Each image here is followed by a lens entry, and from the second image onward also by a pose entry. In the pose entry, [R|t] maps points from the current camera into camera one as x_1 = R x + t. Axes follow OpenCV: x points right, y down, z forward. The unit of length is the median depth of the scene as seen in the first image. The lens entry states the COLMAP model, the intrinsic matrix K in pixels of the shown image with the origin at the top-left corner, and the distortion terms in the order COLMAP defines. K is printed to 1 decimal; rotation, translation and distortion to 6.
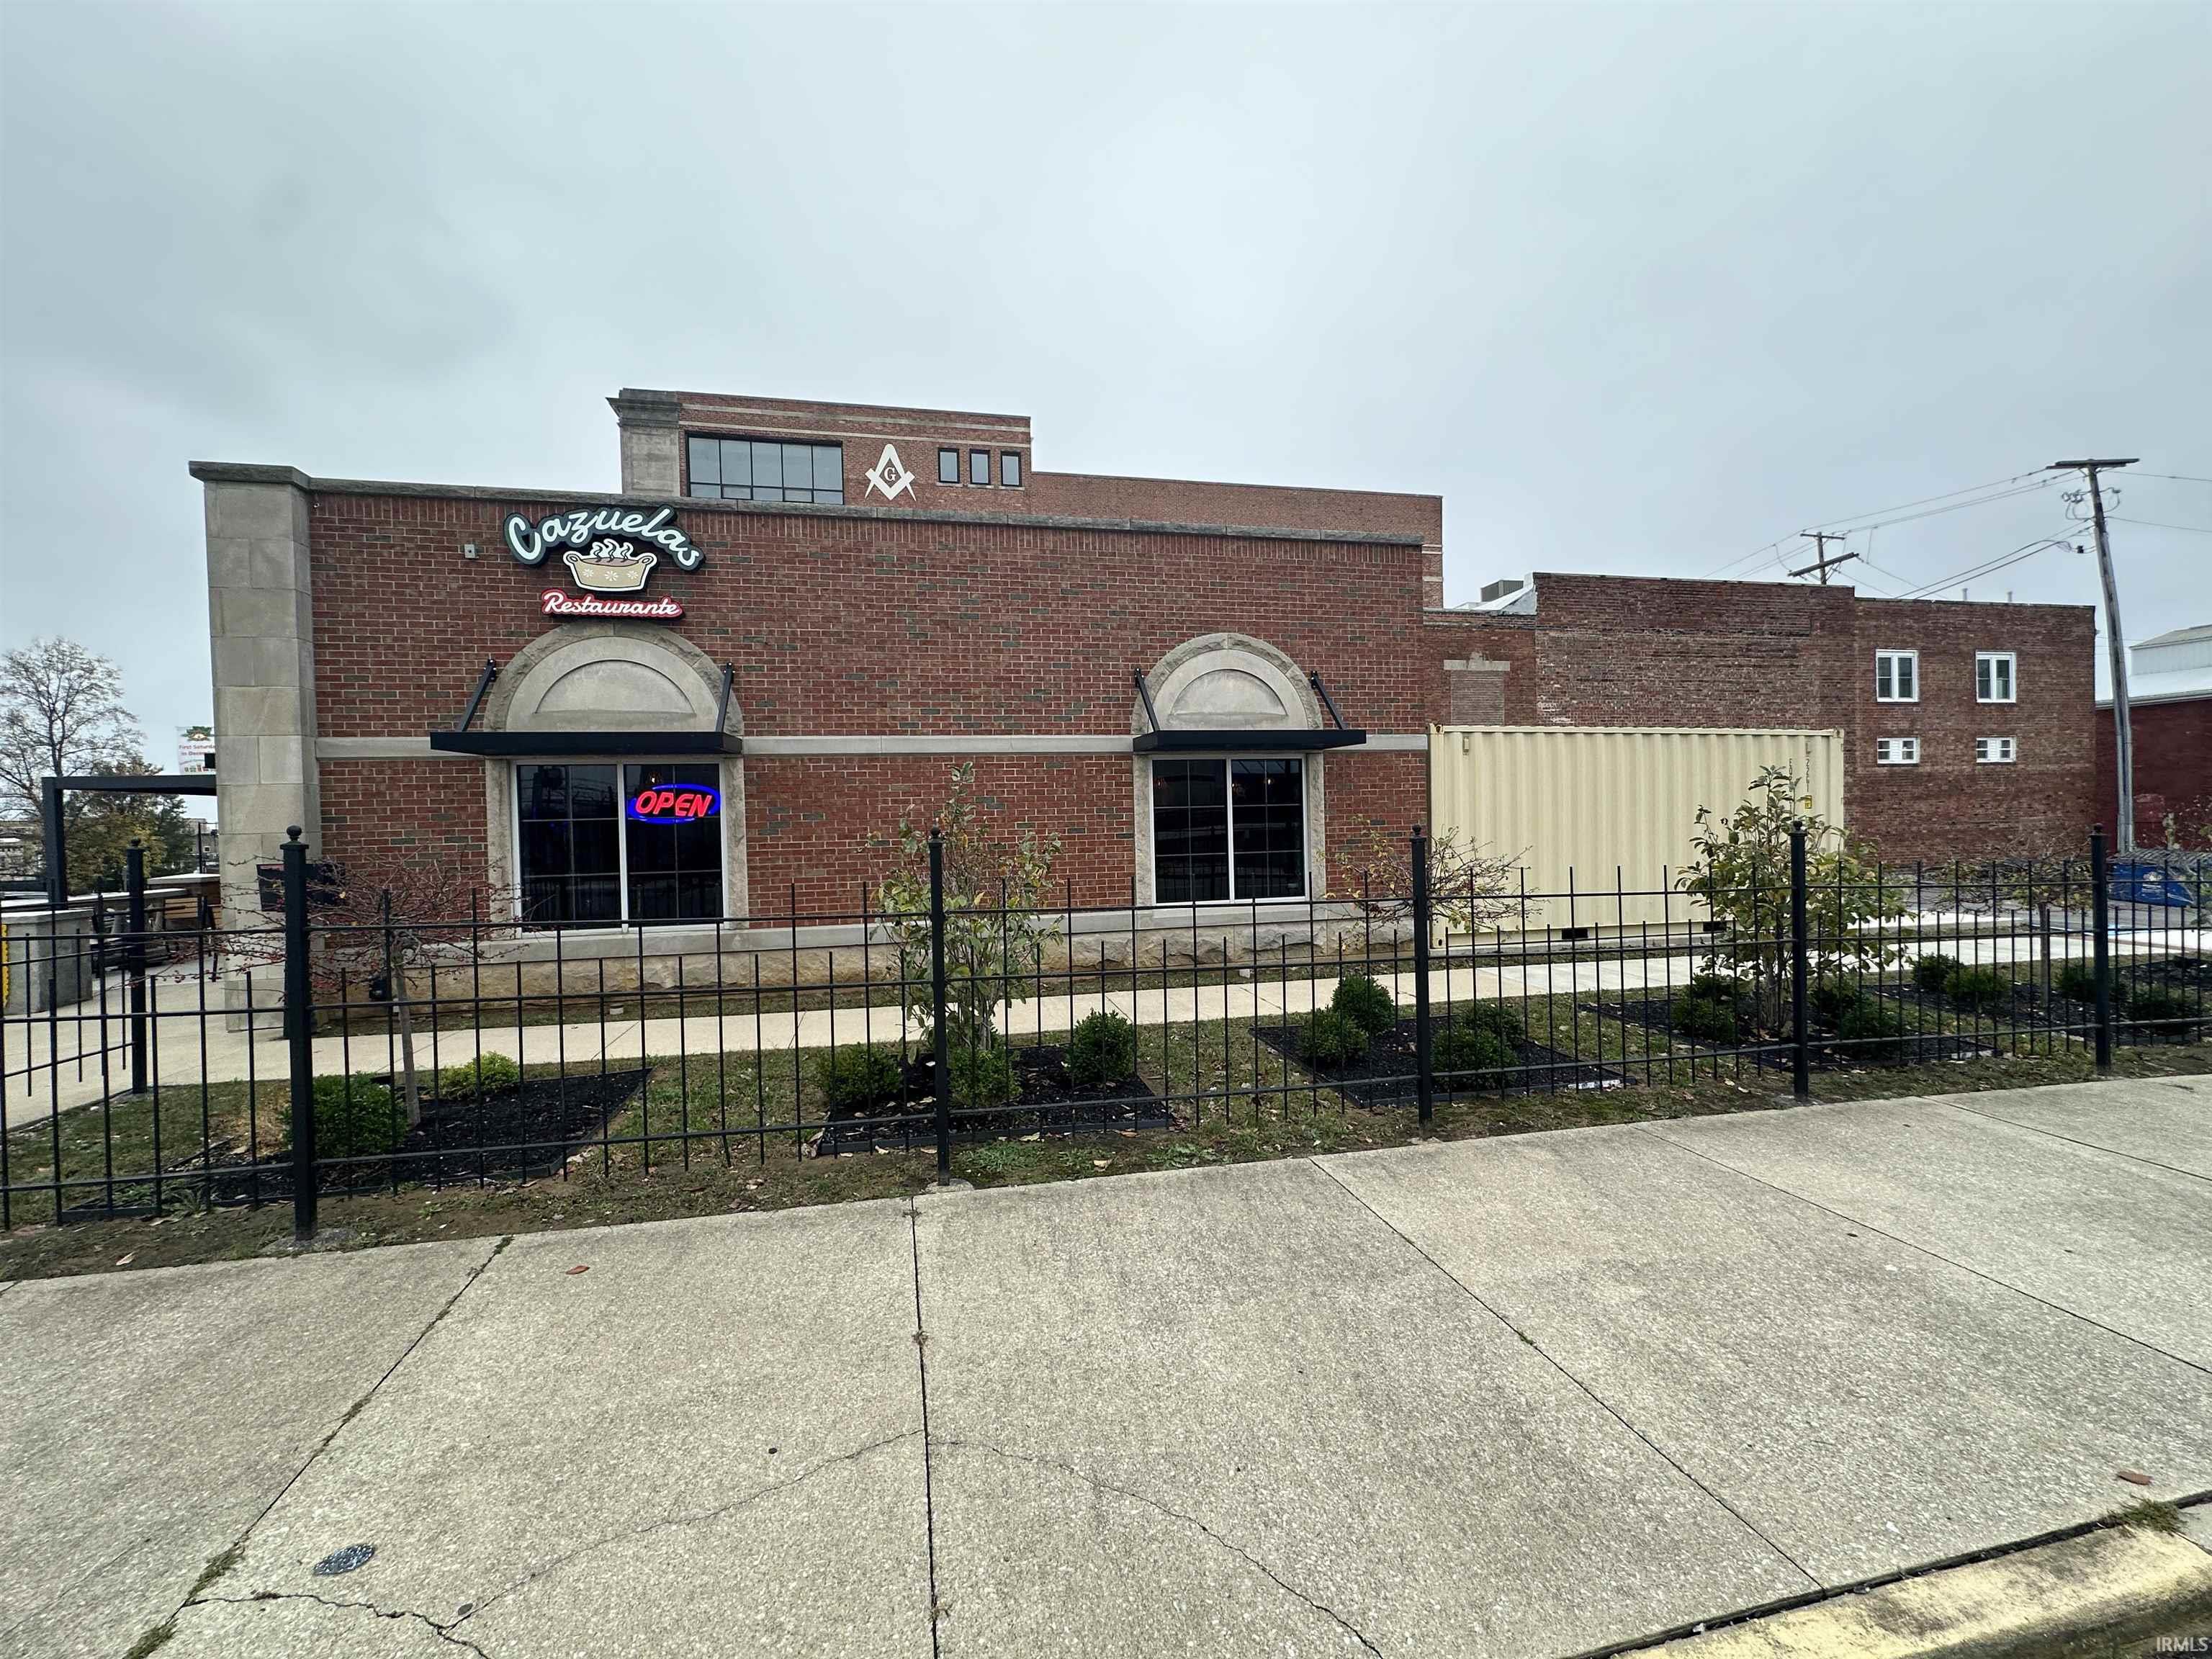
lens RADIAL K [[883.2, 0, 1107.3], [0, 883.2, 832.5], [0, 0, 1]] dist [-0.000108, 0.000048]
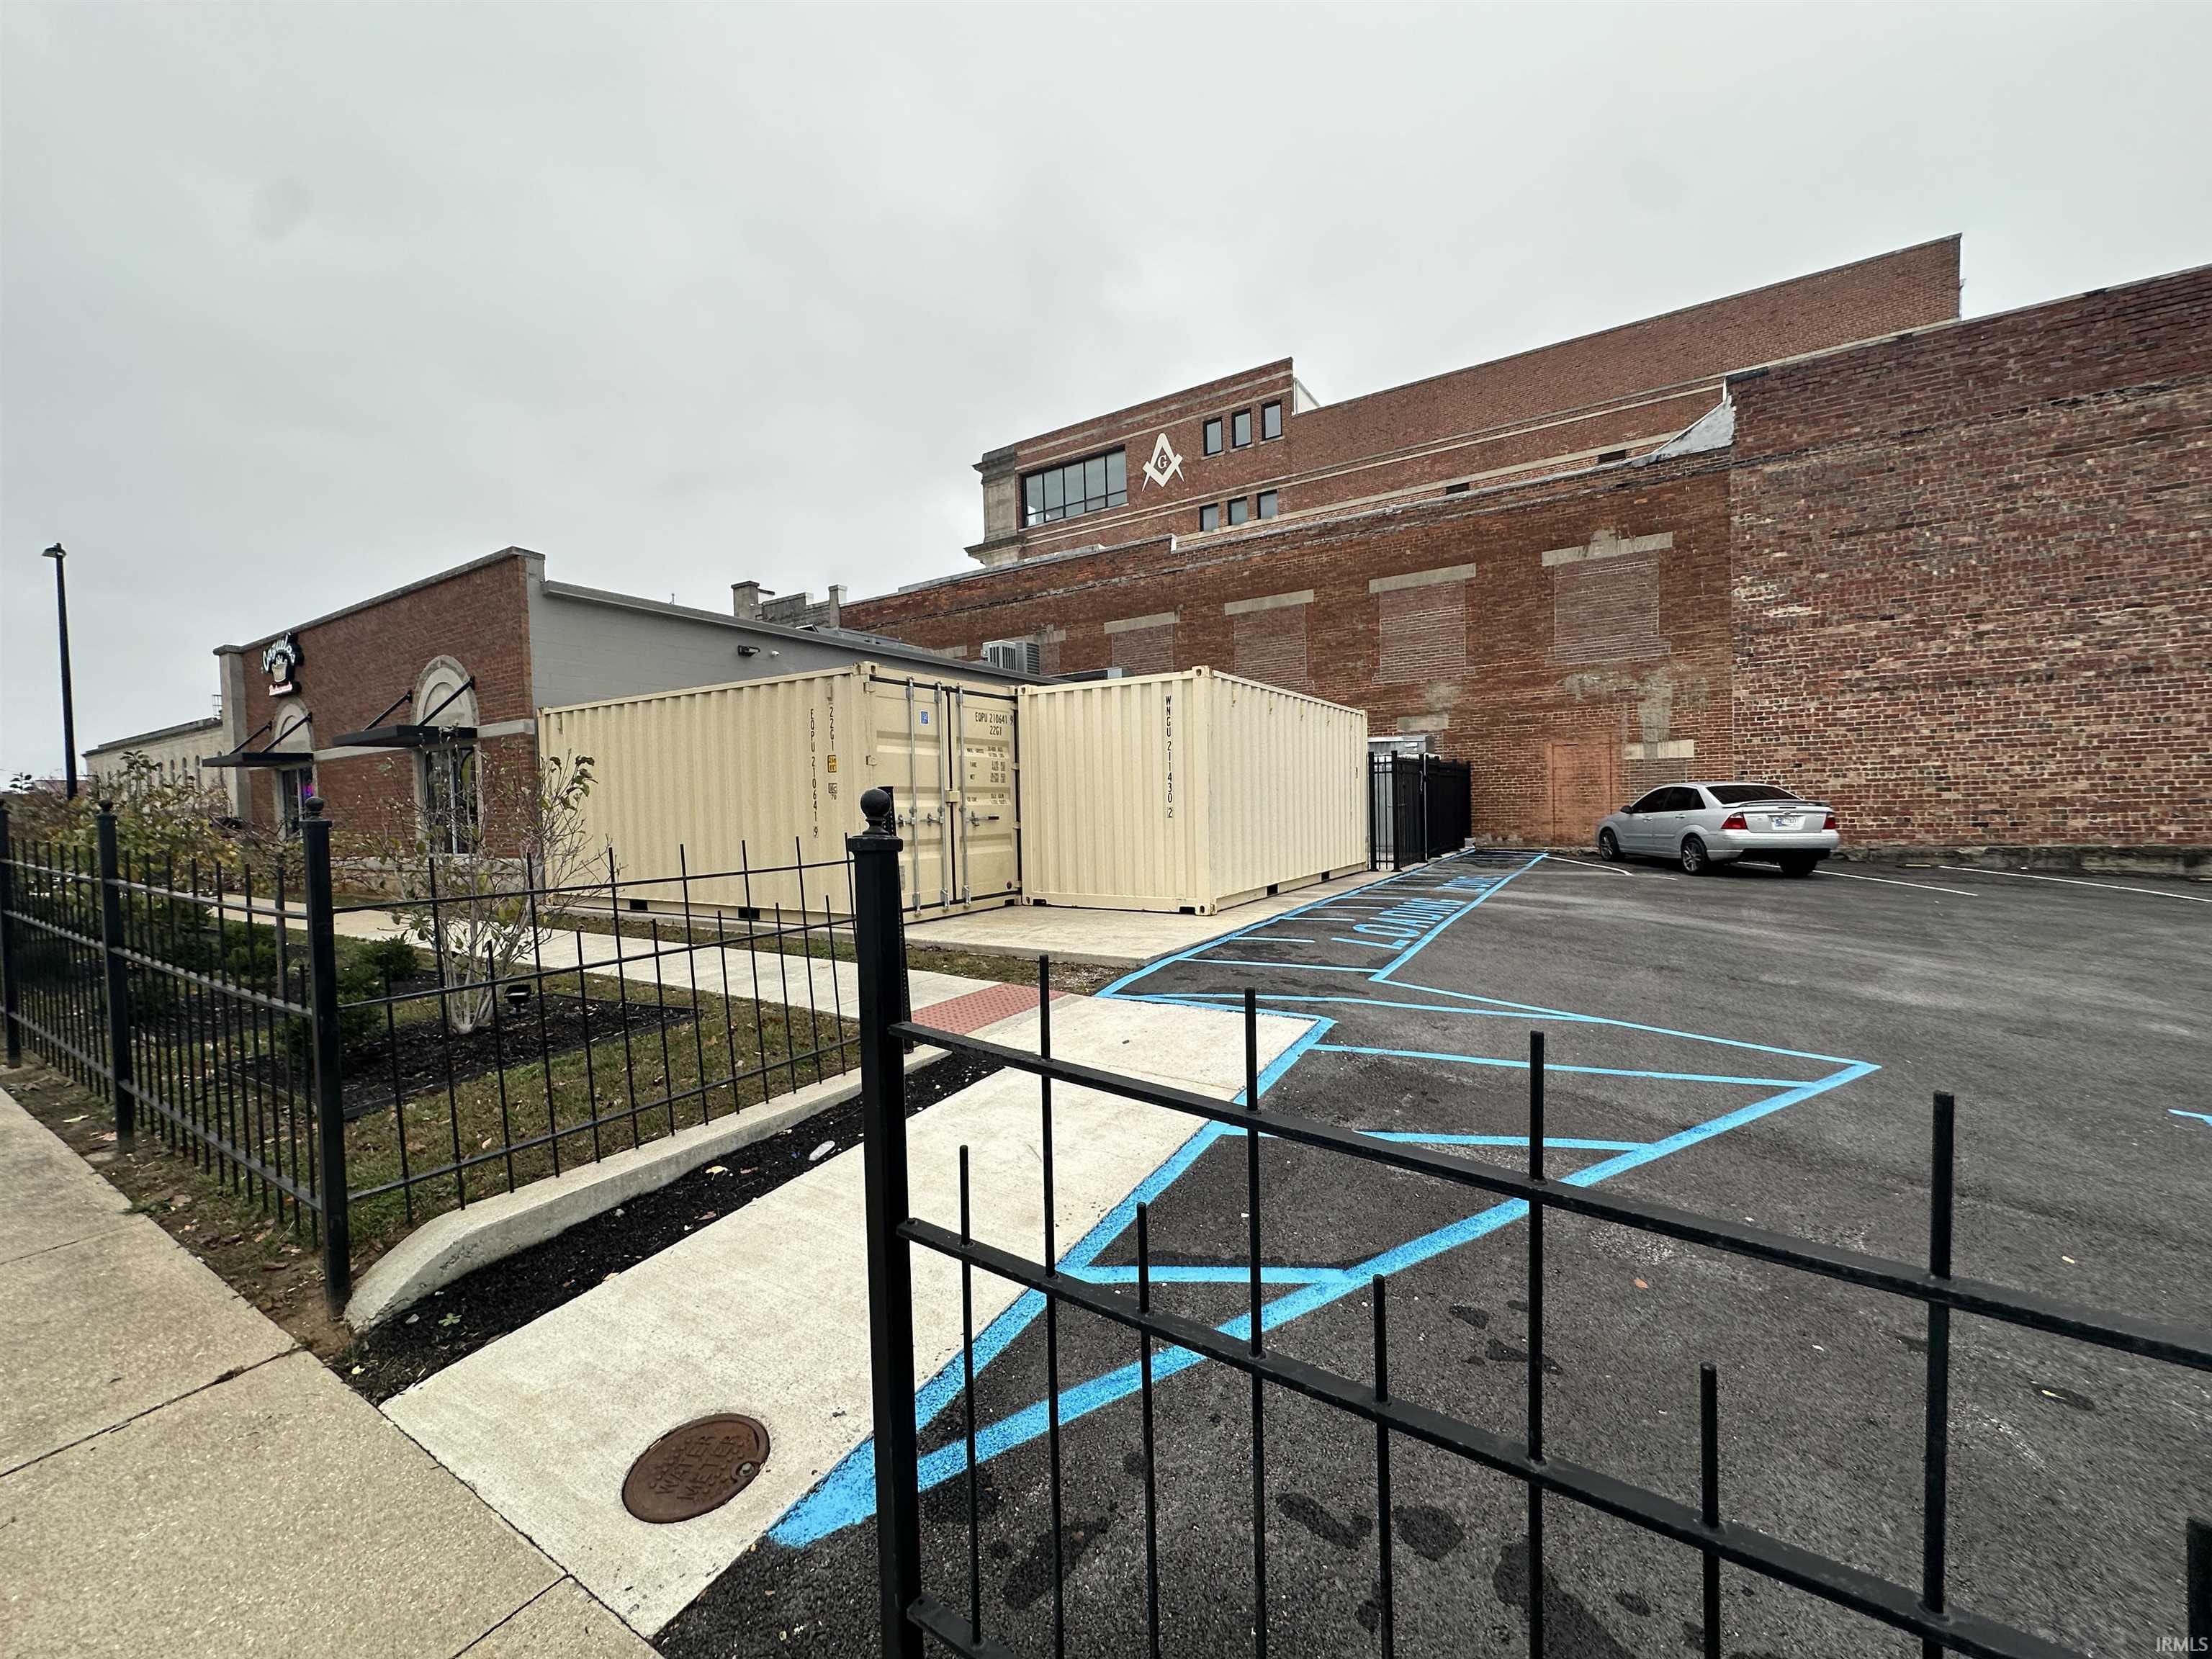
lens RADIAL K [[883.2, 0, 1103.5], [0, 883.2, 826.4], [0, 0, 1]] dist [-0.000108, 0.000048]
pose [[0.710923, 0.019326, -0.703004, 0.531923], [0.002039, 0.999562, 0.029540, -0.001686], [0.703267, -0.022434, 0.710572, 0.222072]]
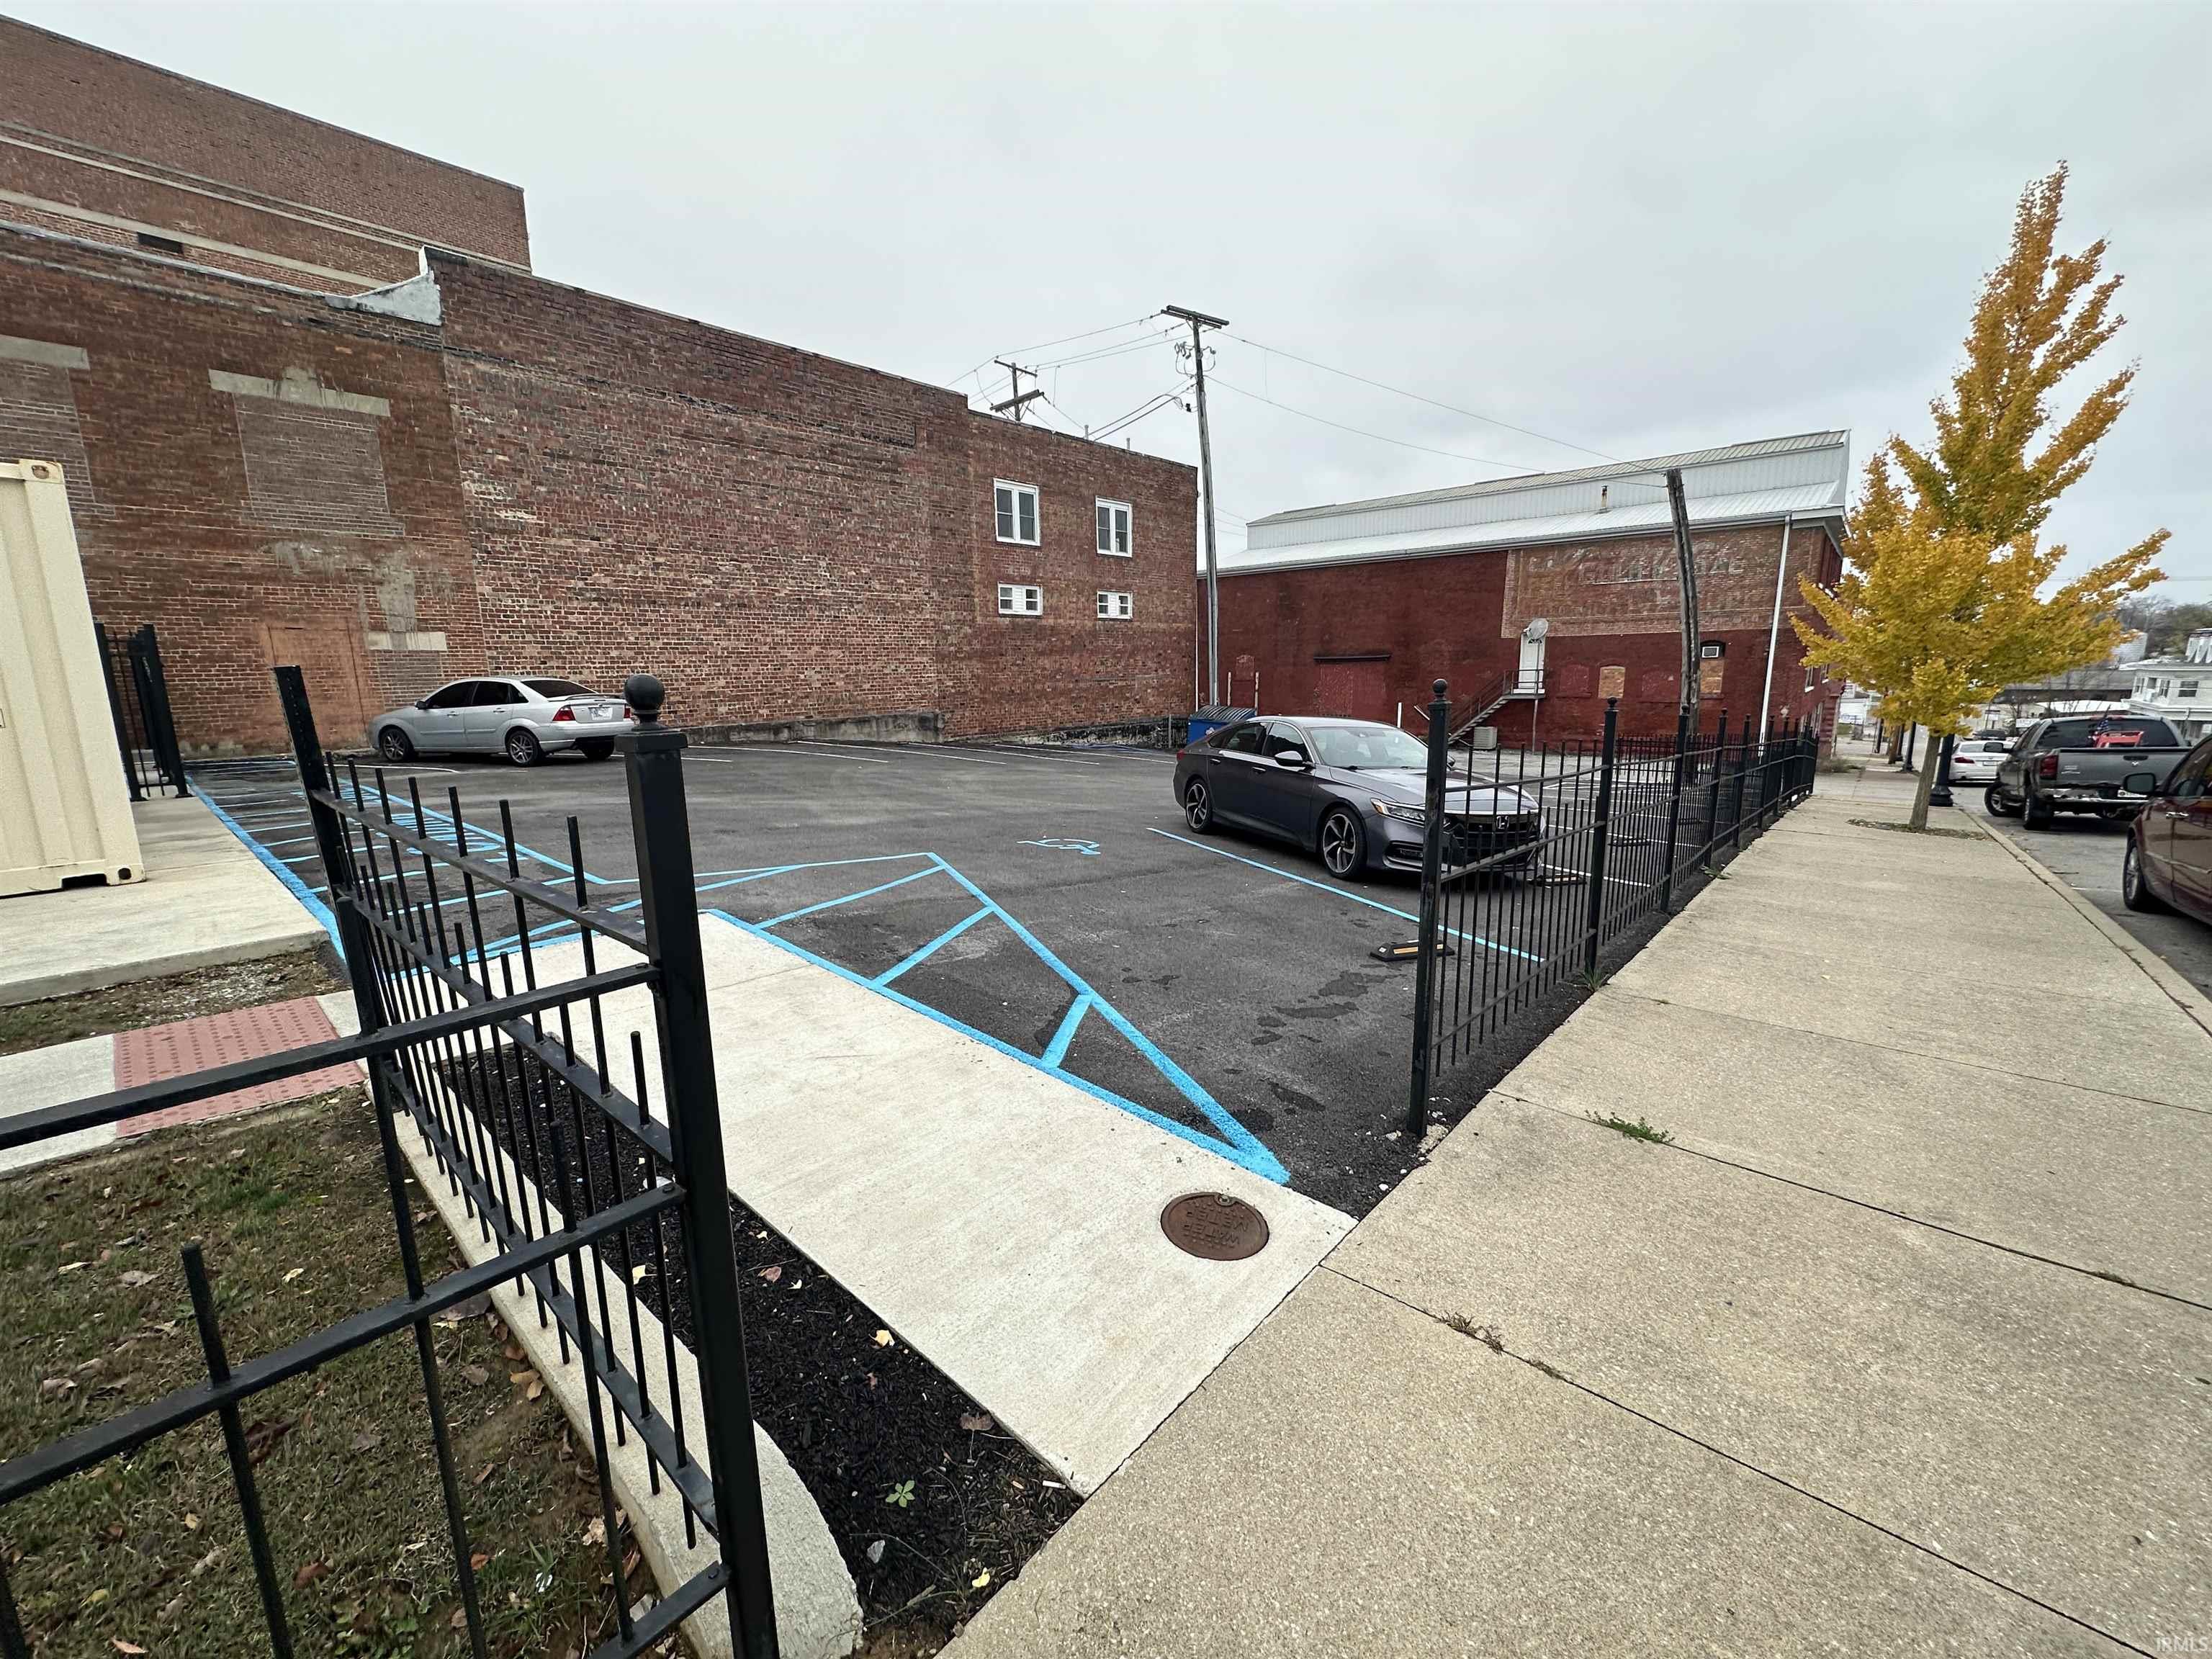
lens RADIAL K [[883.2, 0, 1107.4], [0, 883.2, 830.1], [0, 0, 1]] dist [-0.000108, 0.000048]
pose [[0.810108, -0.097978, 0.578035, 0.411023], [0.007207, 0.987527, 0.157286, -0.001424], [-0.586236, -0.123253, 0.800710, 0.190602]]
